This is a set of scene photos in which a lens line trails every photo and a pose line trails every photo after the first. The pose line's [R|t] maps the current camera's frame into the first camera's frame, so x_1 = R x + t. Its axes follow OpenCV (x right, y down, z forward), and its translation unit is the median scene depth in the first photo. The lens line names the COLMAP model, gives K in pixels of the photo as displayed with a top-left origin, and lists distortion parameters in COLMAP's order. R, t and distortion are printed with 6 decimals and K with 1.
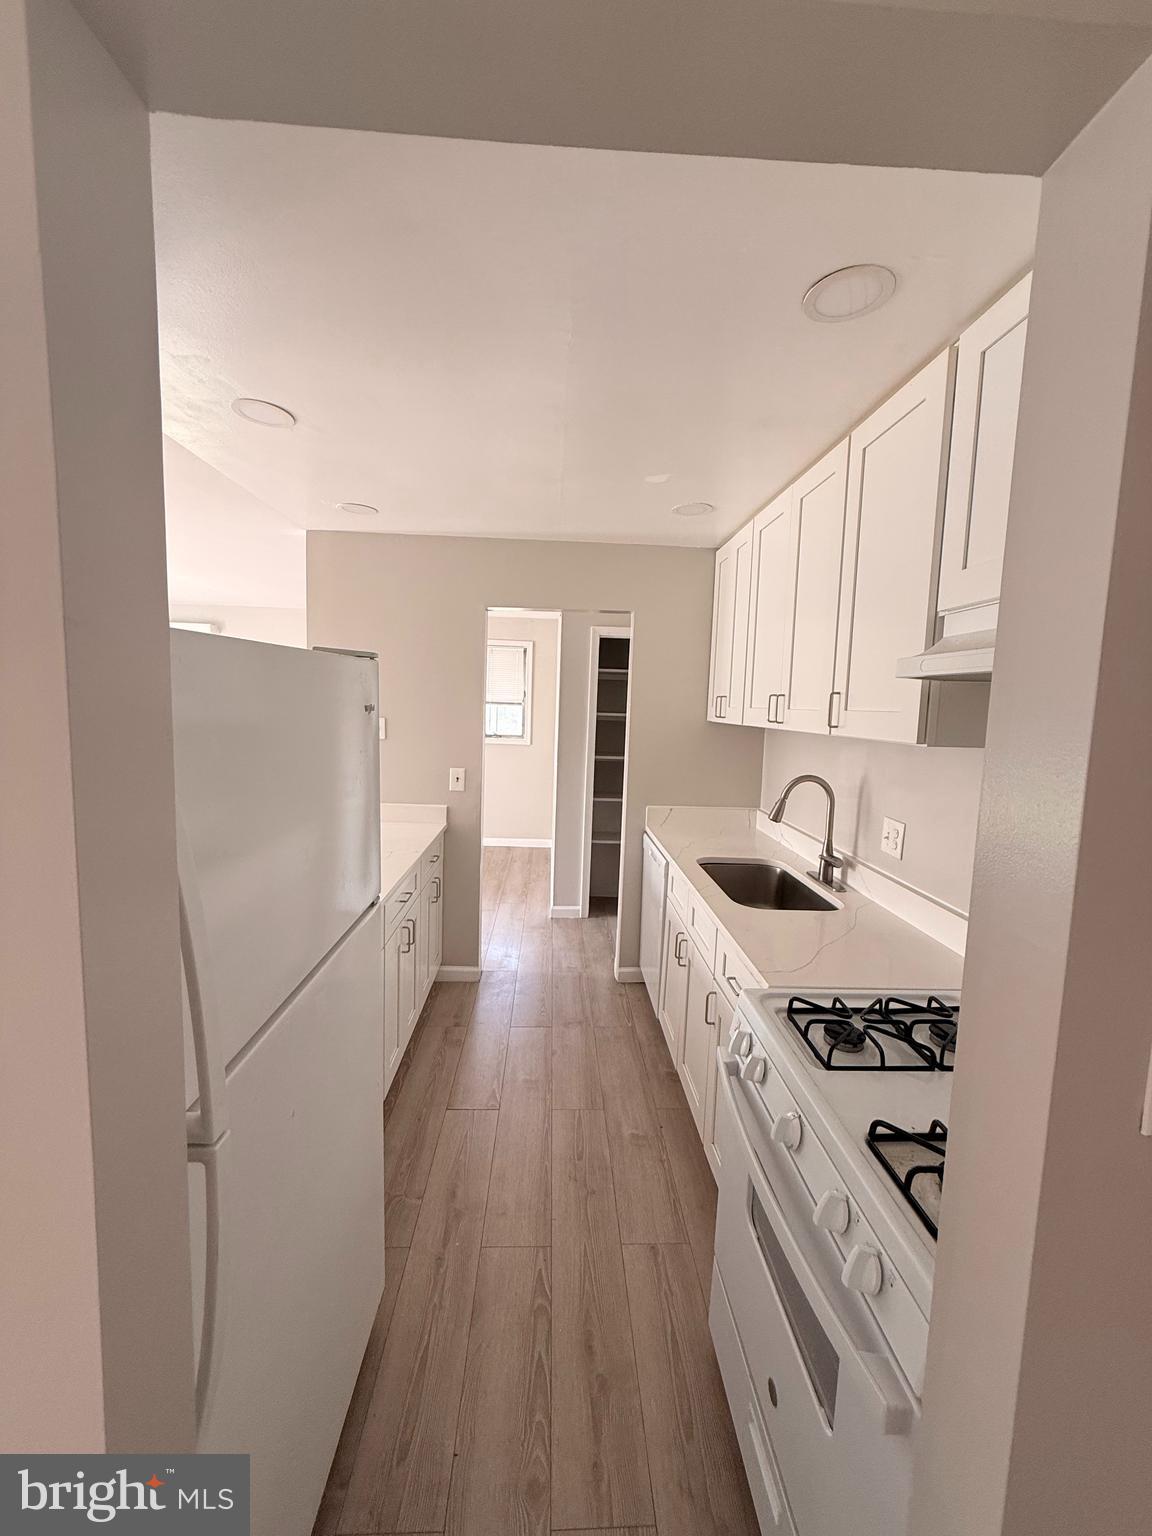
lens RADIAL K [[611.7, 0, 575.3], [0, 611.7, 765.5], [0, 0, 1]] dist [-0.000106, 0.000288]
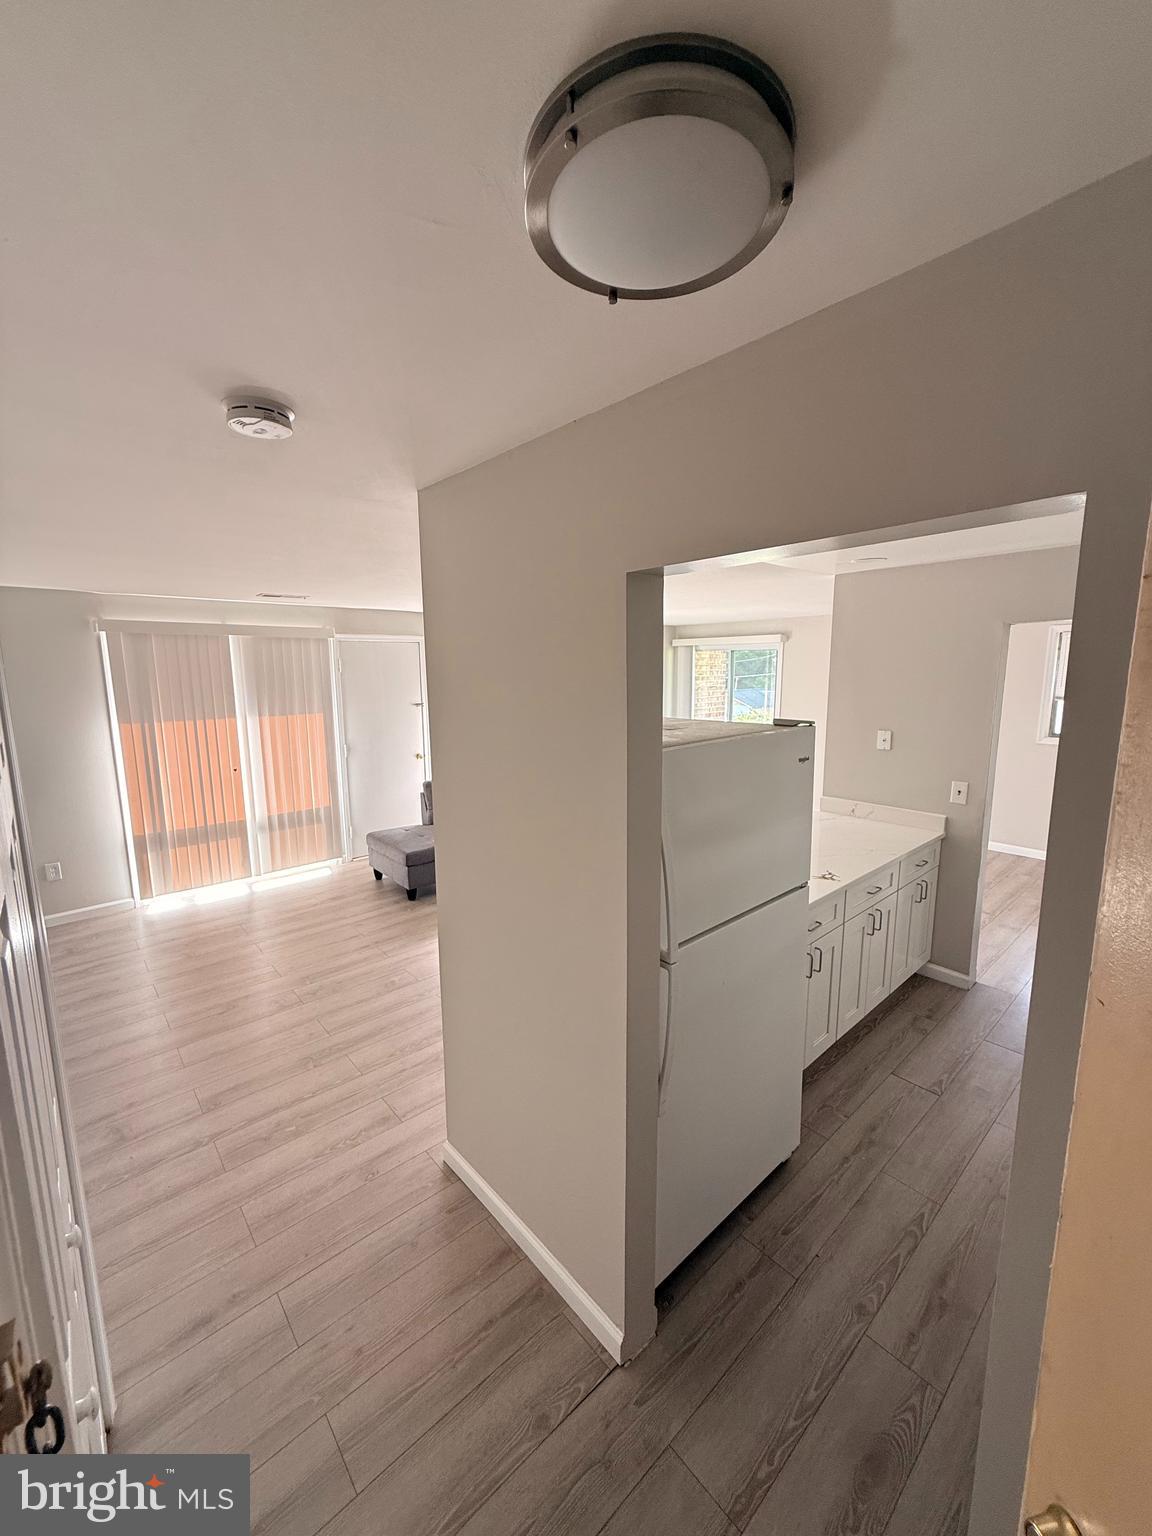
lens RADIAL K [[611.7, 0, 578.2], [0, 611.7, 764.2], [0, 0, 1]] dist [-0.000106, 0.000288]
pose [[0.634367, 0.081050, -0.768772, 0.200222], [-0.049312, 0.996706, 0.064390, -0.063037], [0.771458, -0.002937, 0.636274, -0.168733]]
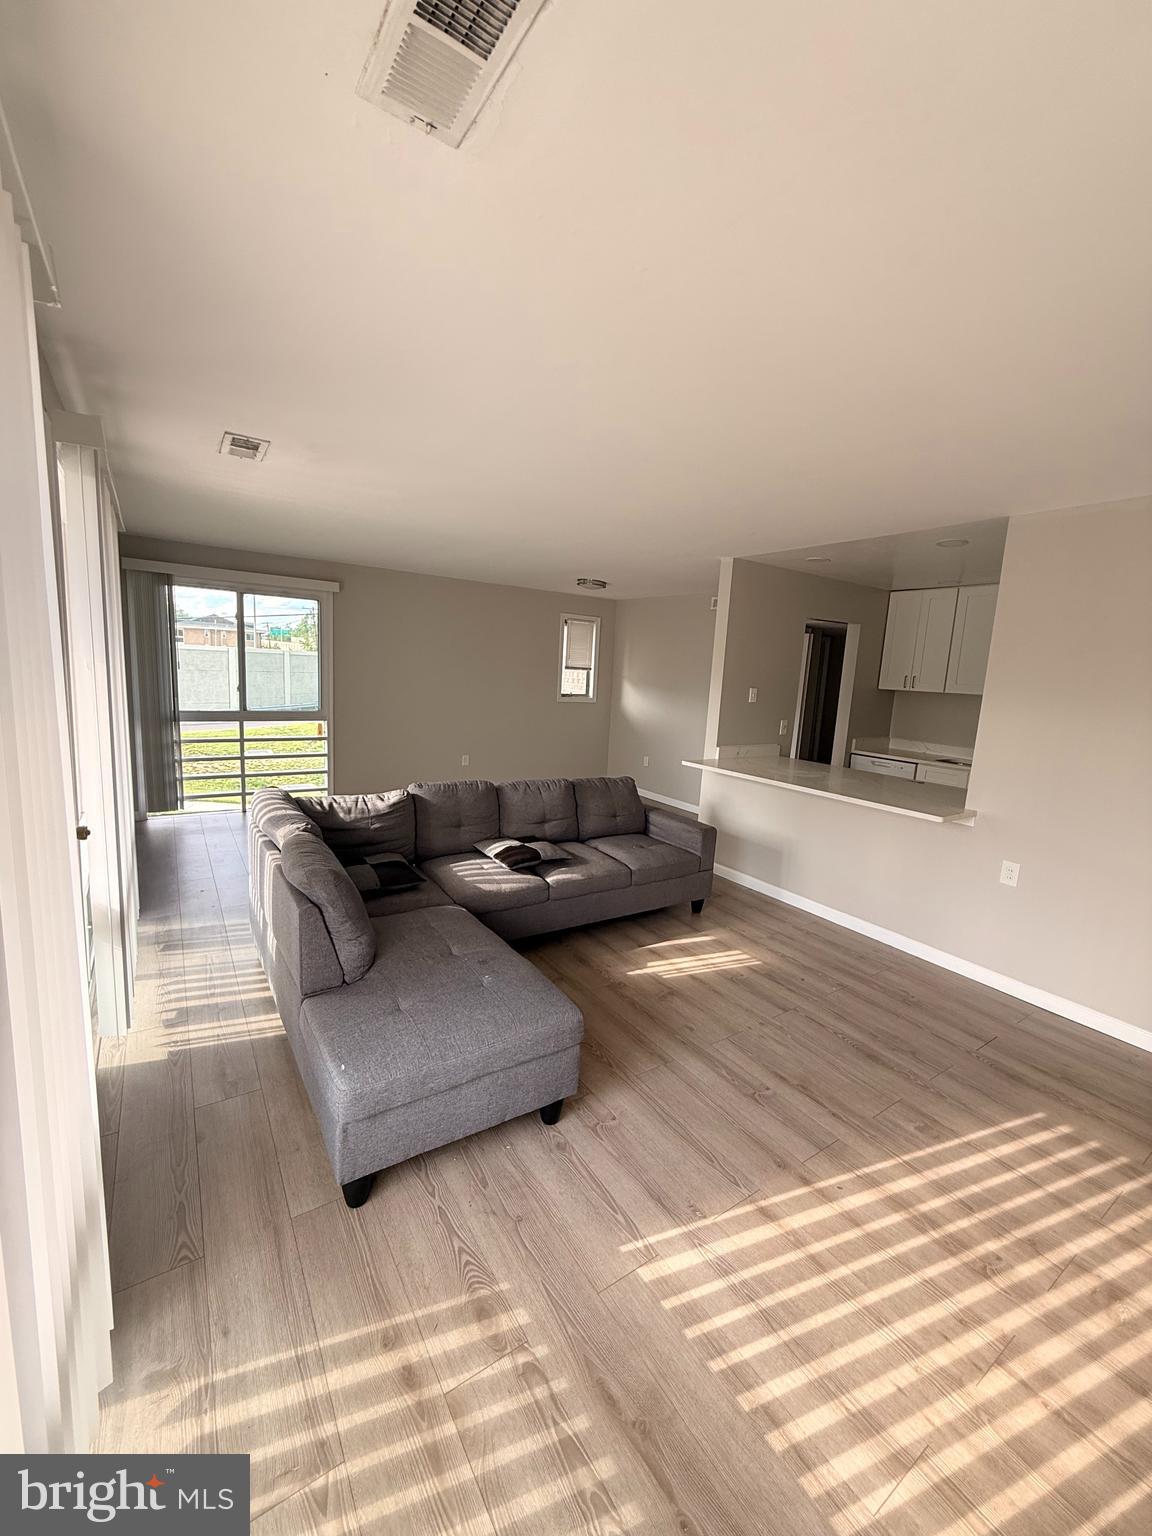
lens RADIAL K [[611.7, 0, 570.4], [0, 611.7, 767.5], [0, 0, 1]] dist [-0.000106, 0.000288]
pose [[0.852915, -0.076400, 0.516430, -1.536446], [0.031321, 0.994940, 0.095462, -0.044552], [-0.521110, -0.065246, 0.850992, -0.059442]]
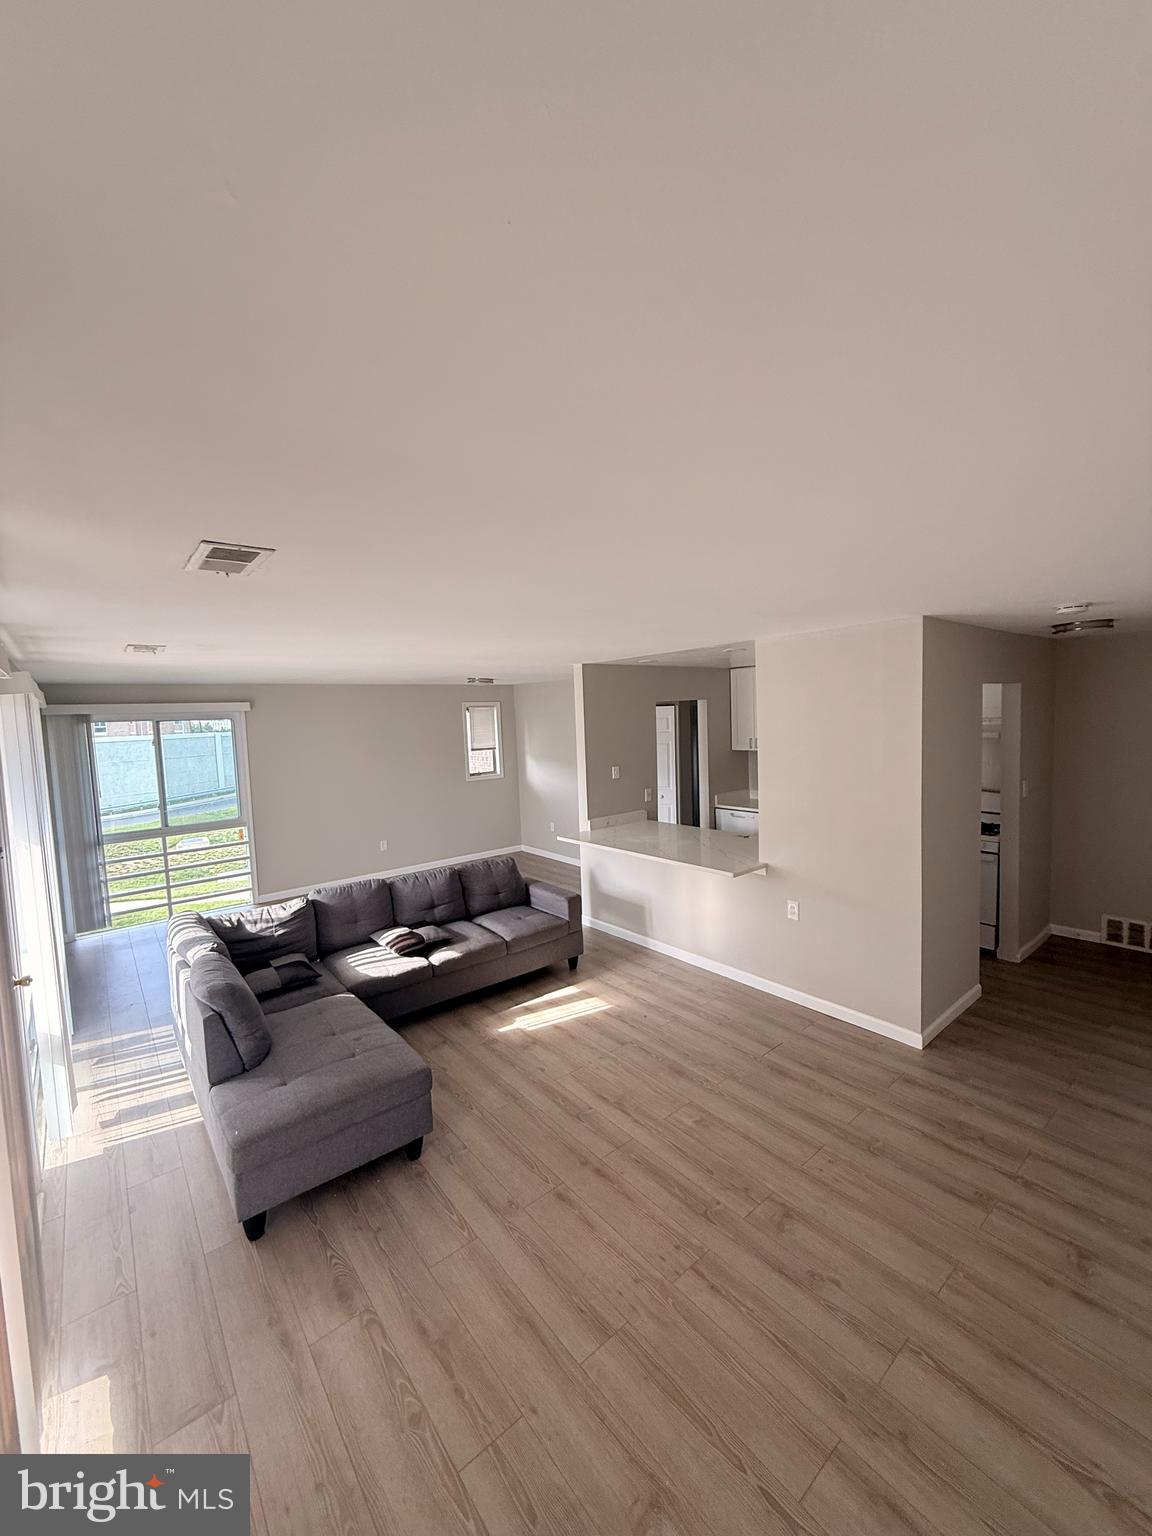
lens RADIAL K [[611.7, 0, 571.6], [0, 611.7, 768.8], [0, 0, 1]] dist [-0.000106, 0.000288]
pose [[0.797932, -0.117987, 0.591087, -1.512171], [0.126778, 0.991569, 0.026785, -0.140278], [-0.589264, 0.053564, 0.806163, -0.365350]]
